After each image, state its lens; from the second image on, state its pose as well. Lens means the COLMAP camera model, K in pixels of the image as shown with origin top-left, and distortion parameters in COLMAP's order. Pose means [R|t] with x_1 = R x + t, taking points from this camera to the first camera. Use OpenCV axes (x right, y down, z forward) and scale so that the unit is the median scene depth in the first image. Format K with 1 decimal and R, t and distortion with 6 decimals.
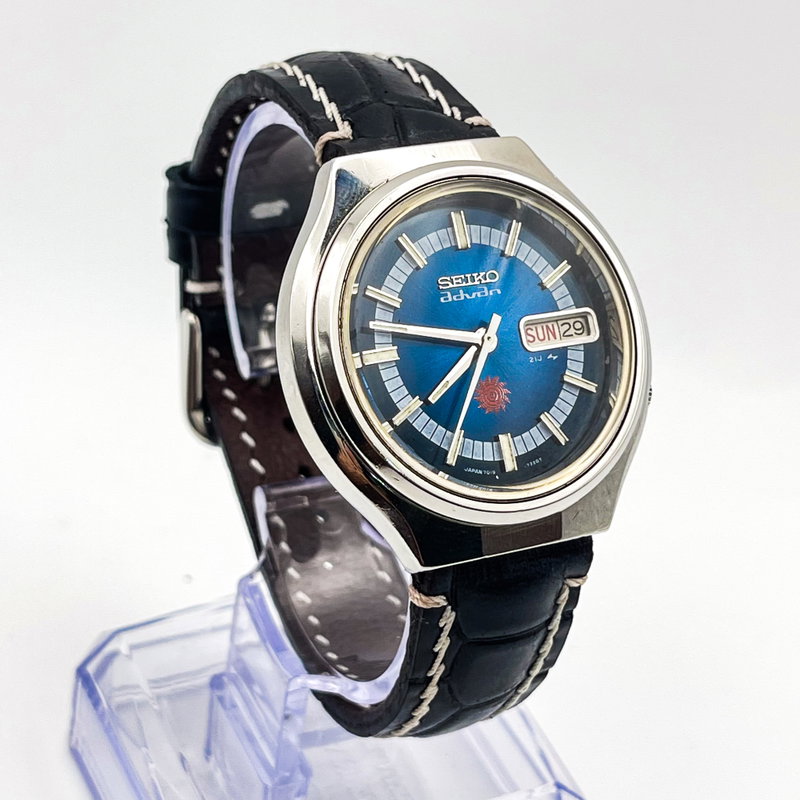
lens RADIAL K [[2225.2, 0, 397.8], [0, 2225.2, 400.5], [0, 0, 1]] dist [0.066905, 0.000000]
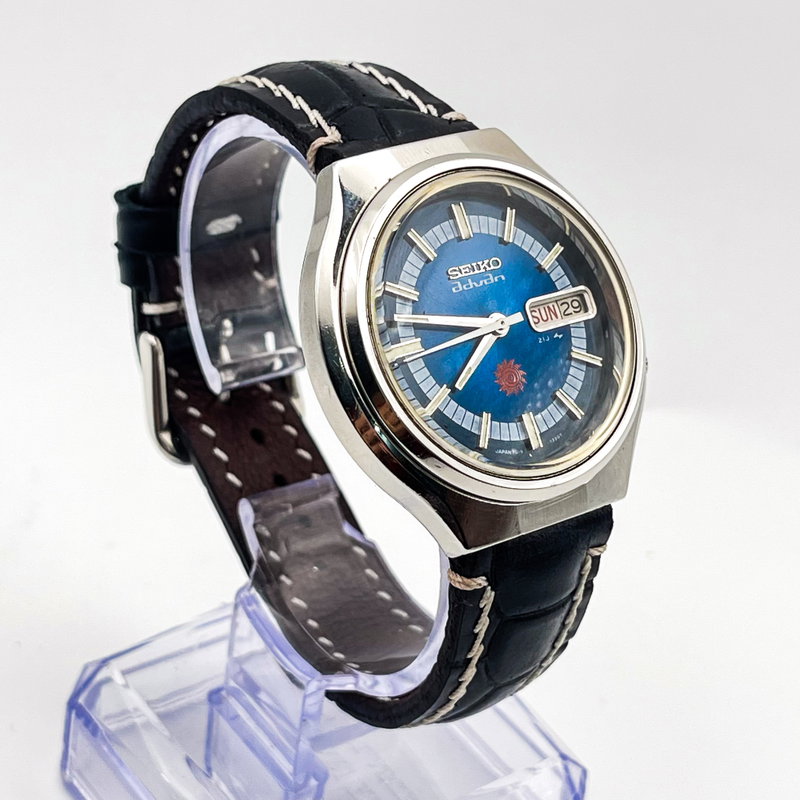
lens RADIAL K [[2225.2, 0, 402.2], [0, 2225.2, 400.1], [0, 0, 1]] dist [0.066905, 0.000000]
pose [[0.984918, -0.098943, 0.141943, -0.146064], [0.100903, 0.994874, -0.006655, 0.009325], [-0.140557, 0.020877, 0.989853, -0.011724]]
